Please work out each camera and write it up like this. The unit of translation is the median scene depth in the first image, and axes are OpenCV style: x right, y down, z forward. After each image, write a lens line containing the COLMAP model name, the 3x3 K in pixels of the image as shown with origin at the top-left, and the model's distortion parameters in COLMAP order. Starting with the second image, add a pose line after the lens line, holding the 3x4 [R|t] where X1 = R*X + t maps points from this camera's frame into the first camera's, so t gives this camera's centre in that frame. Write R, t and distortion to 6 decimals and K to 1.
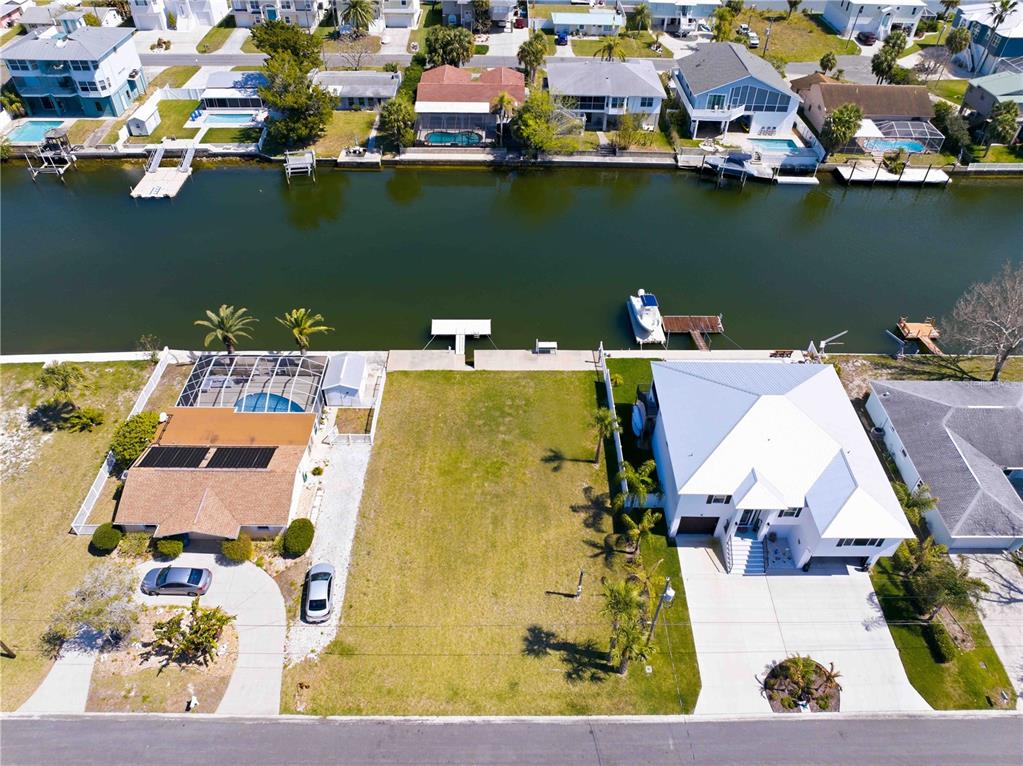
lens RADIAL K [[728.7, 0, 511.7], [0, 728.7, 368.3], [0, 0, 1]] dist [-0.035918, -0.001049]
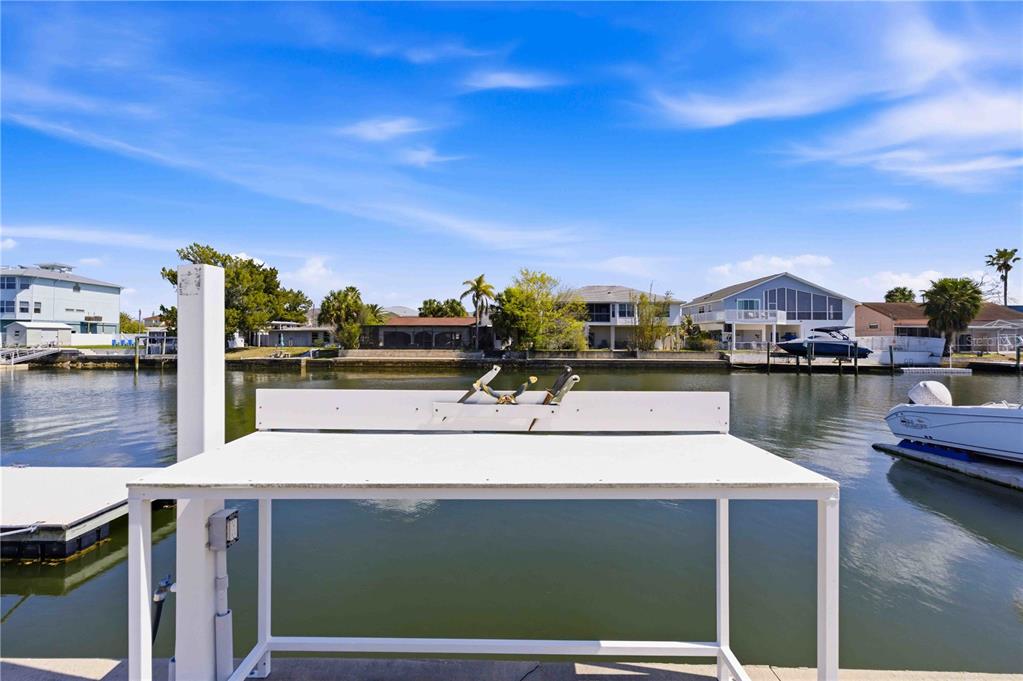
lens RADIAL K [[431.6, 0, 511.5], [0, 431.6, 340.5], [0, 0, 1]] dist [-0.000502, 0.000340]
pose [[0.999722, -0.011580, -0.020546, 0.041977], [-0.005149, 0.743007, -0.669264, -0.029223], [0.023016, 0.669184, 0.742741, 0.991688]]
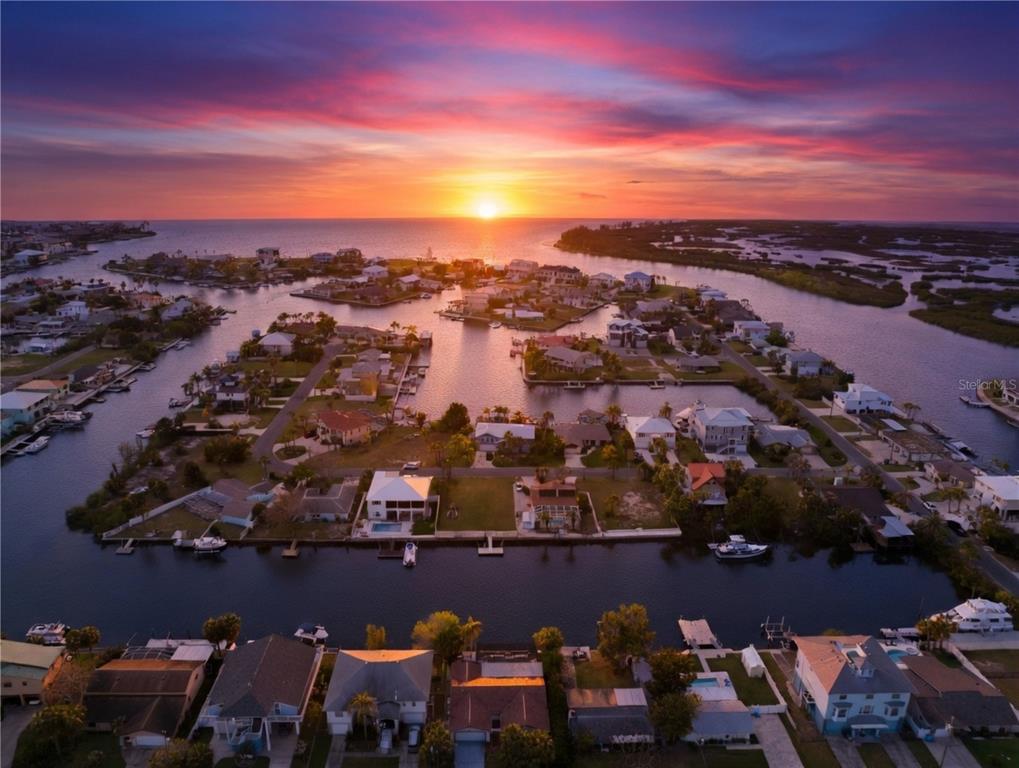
lens RADIAL K [[720.0, 0, 509.5], [0, 720.0, 384.0], [0, 0, 1]] dist [-0.034089, -0.001221]
pose [[-0.999201, -0.018673, -0.035332, -0.040794], [-0.039935, 0.499452, 0.865421, -2.512321], [0.001487, 0.866140, -0.499799, 1.812534]]
